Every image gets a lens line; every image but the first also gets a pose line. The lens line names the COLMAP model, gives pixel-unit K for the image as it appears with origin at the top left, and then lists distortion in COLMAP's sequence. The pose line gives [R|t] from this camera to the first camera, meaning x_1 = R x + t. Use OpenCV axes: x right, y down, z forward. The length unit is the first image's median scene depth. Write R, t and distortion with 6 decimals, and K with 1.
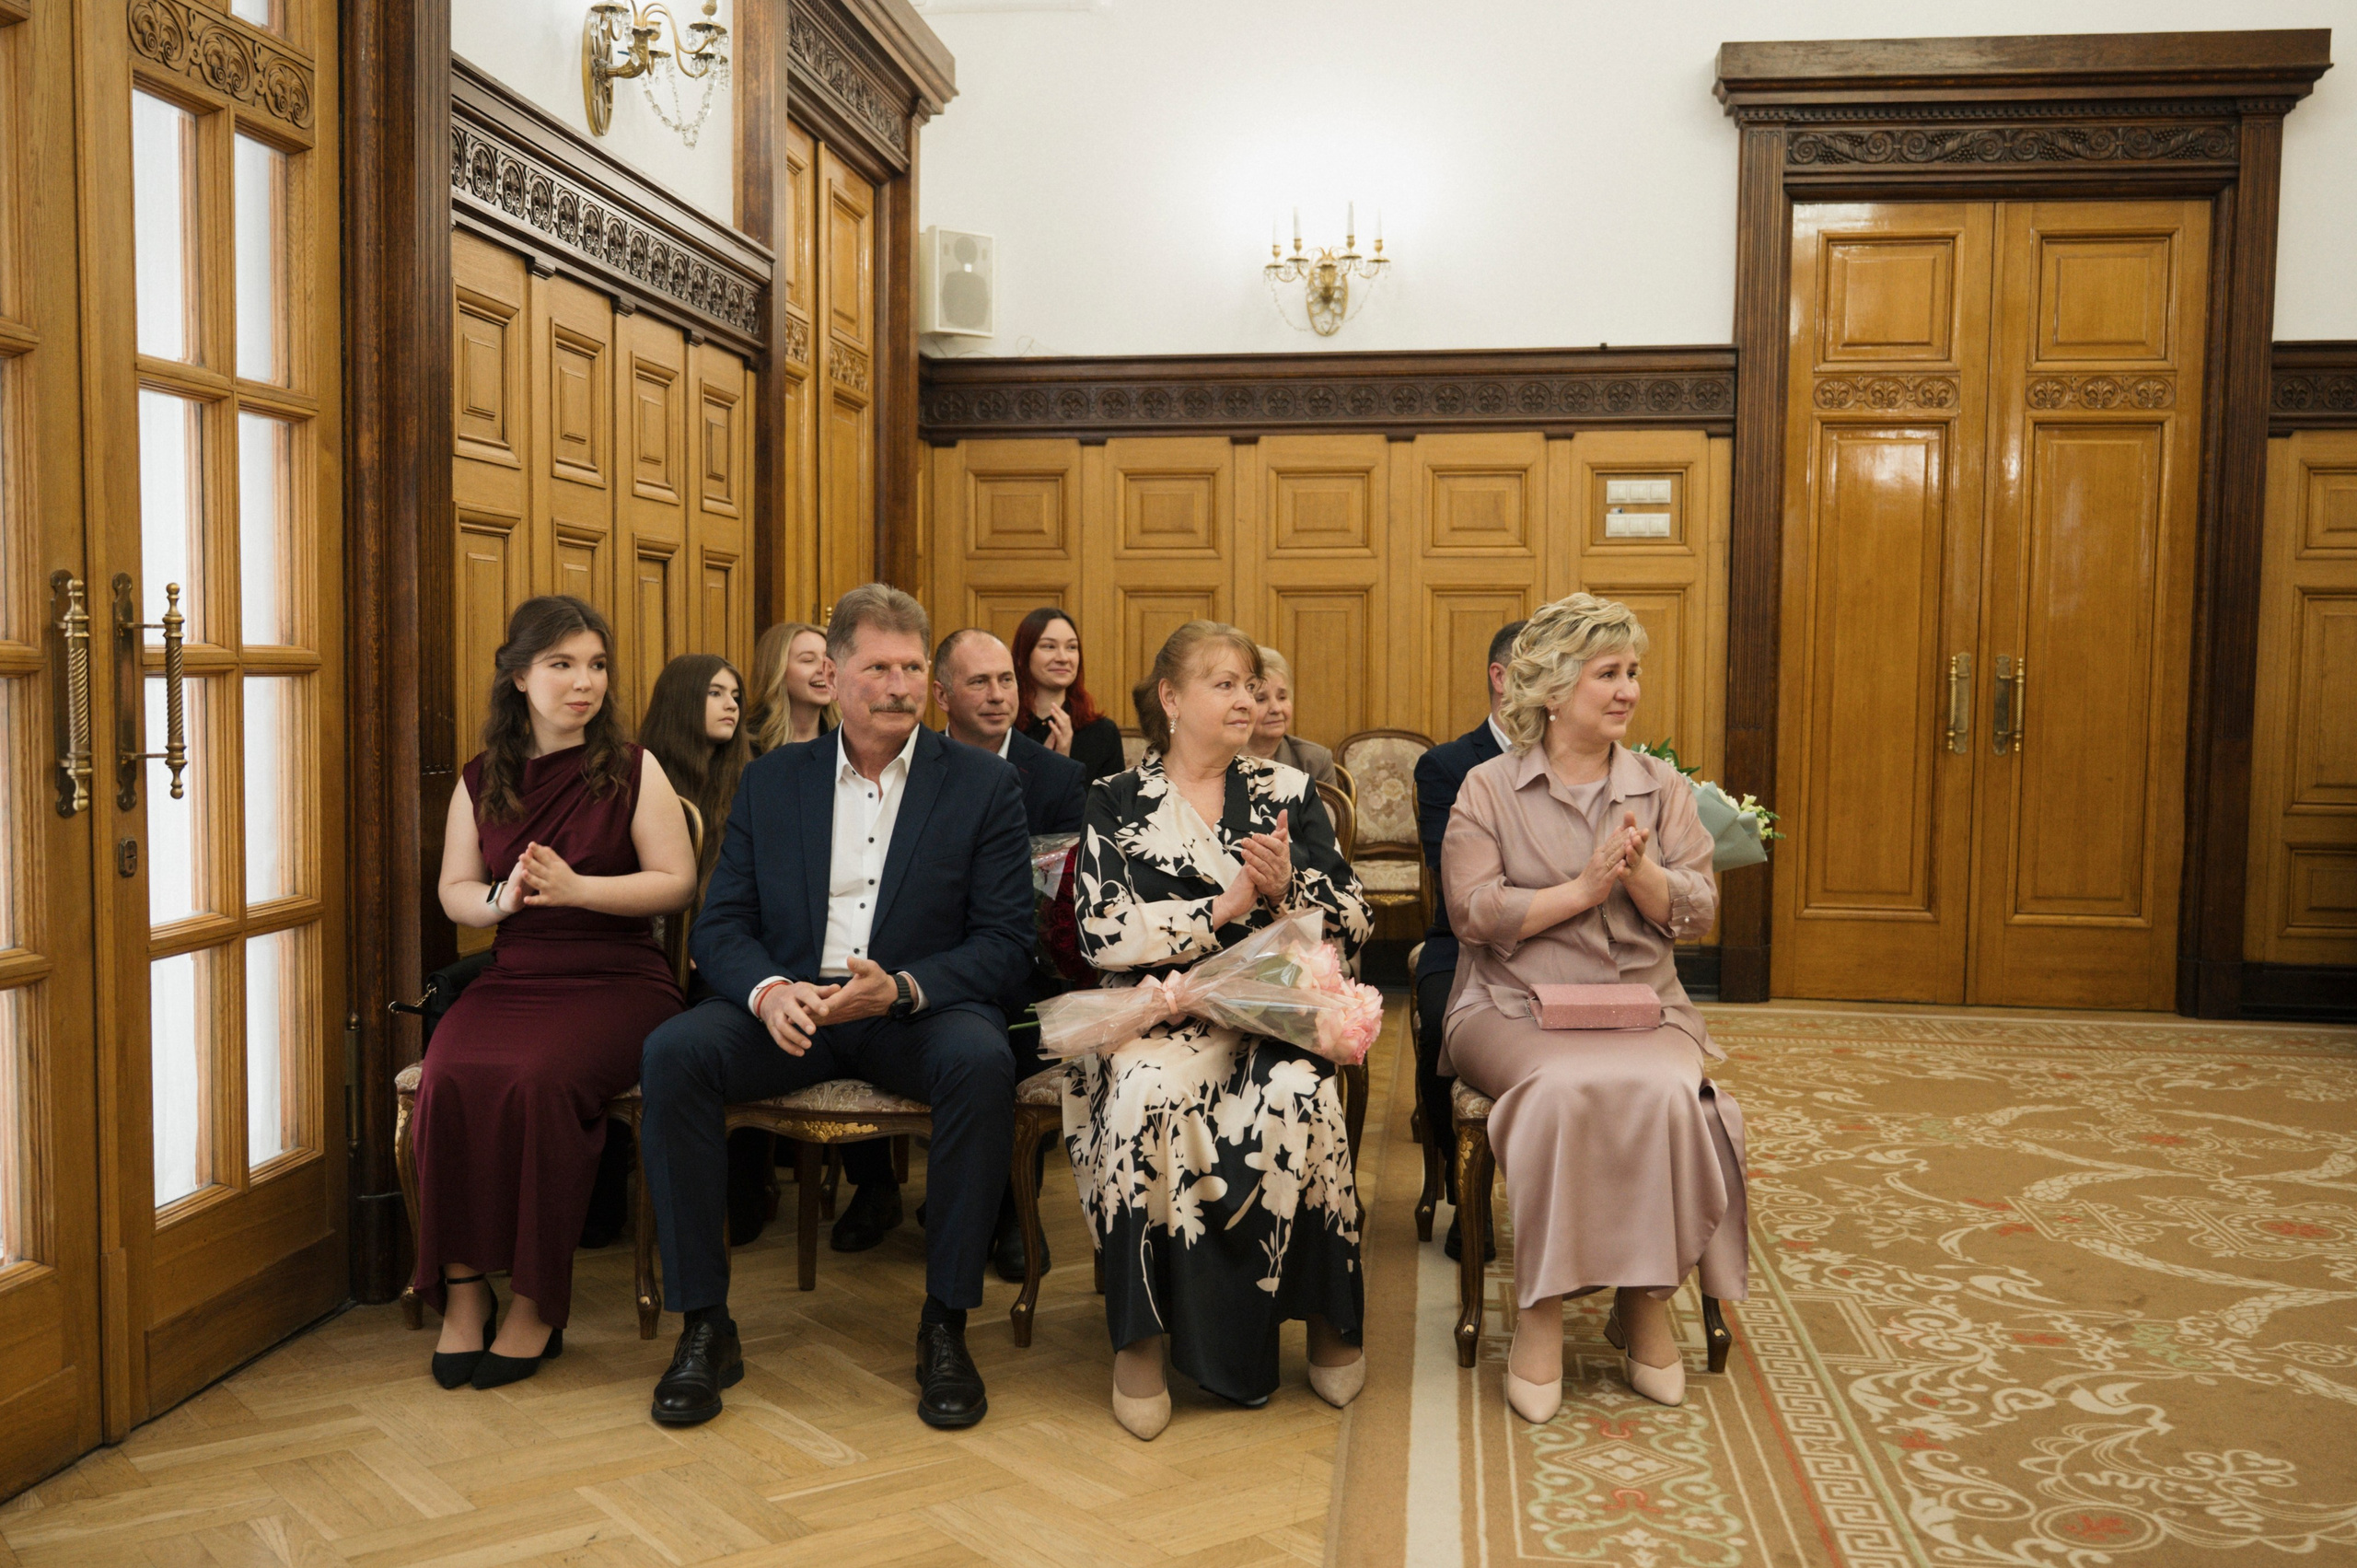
lens RADIAL K [[2246.2, 0, 1141.8], [0, 2246.2, 813.2], [0, 0, 1]] dist [-0.003960, 0.013394]
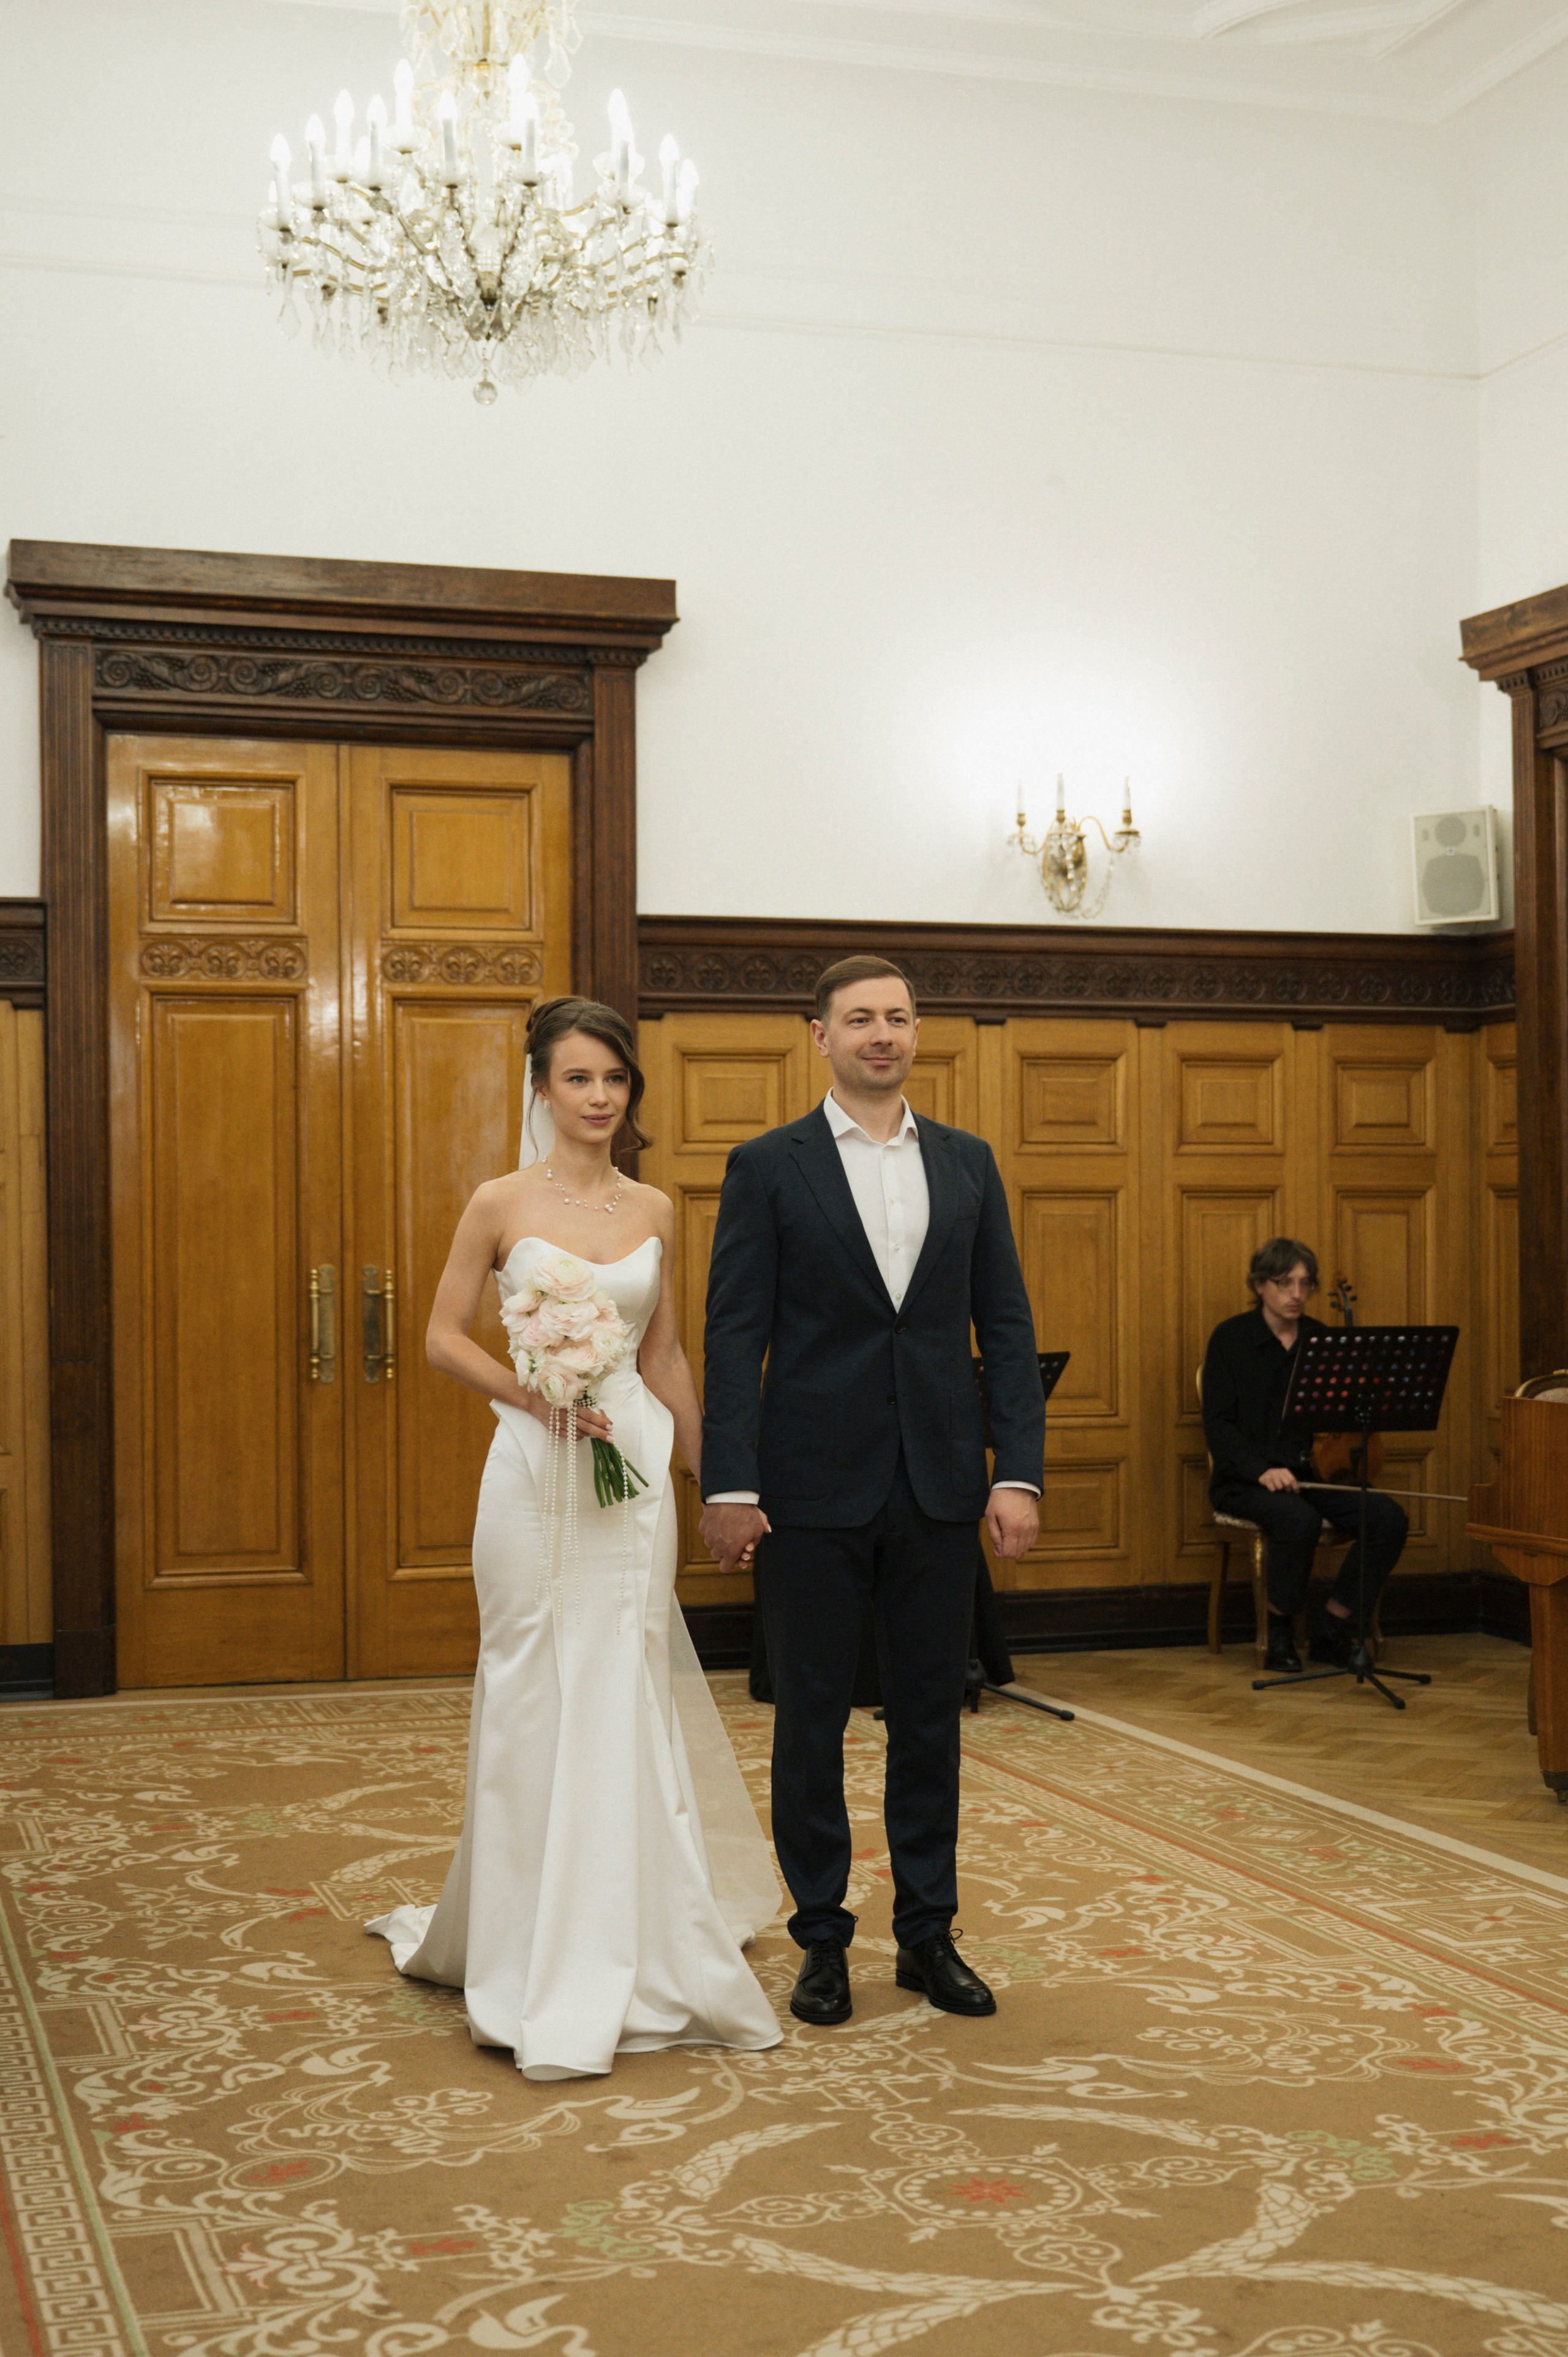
lens RADIAL K [[3153.5, 0, 786.7], [0, 3153.5, 1278.5], [0, 0, 1]] dist [0.001503, -0.022587]
pose [[0.903857, -0.021925, 0.427272, 0.013847], [0.046201, 0.997848, -0.046529, -0.002671], [-0.425333, 0.061796, 0.902925, -0.163992]]
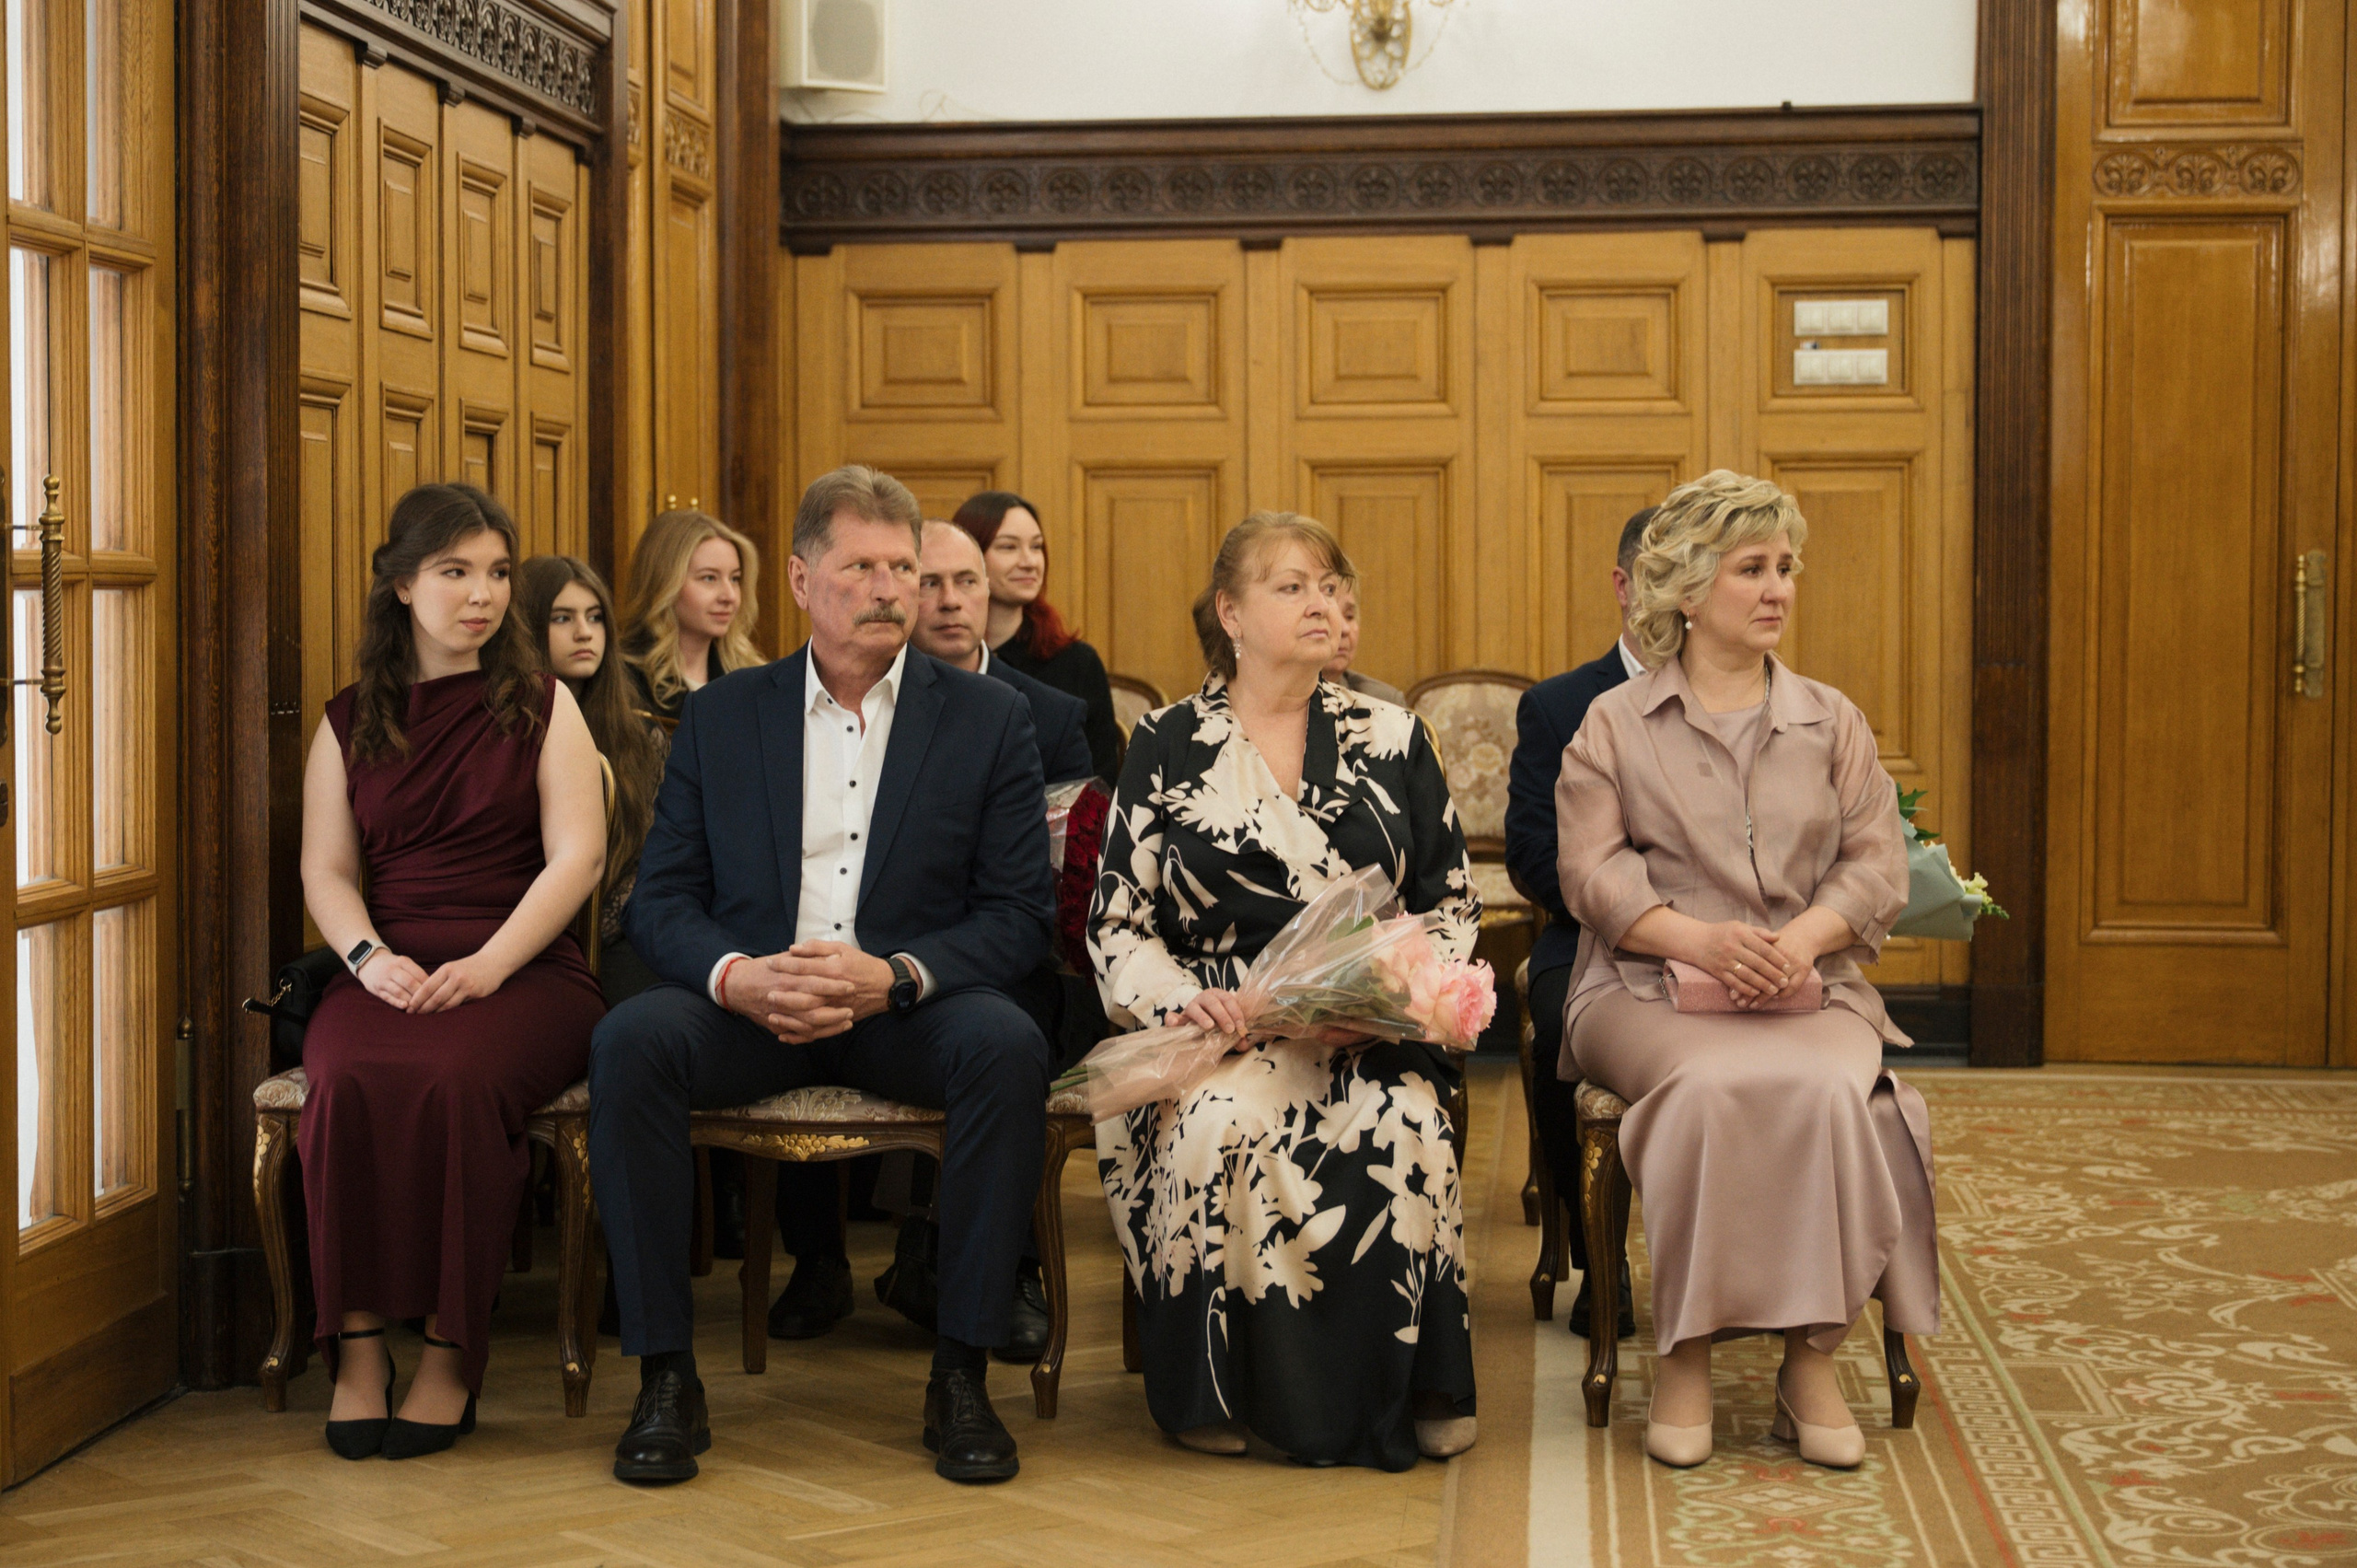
lens RADIAL K [[4043.0, 0, 1178.5], [0, 4043.0, 784.0], [0, 0, 1]] dist [0.003242, -0.016578]
pose [[0.999185, -0.009785, 0.039171, -0.030894], [0.010495, 0.999783, -0.017981, 0.019346], [-0.038987, 0.018378, 0.999071, -0.229791]]
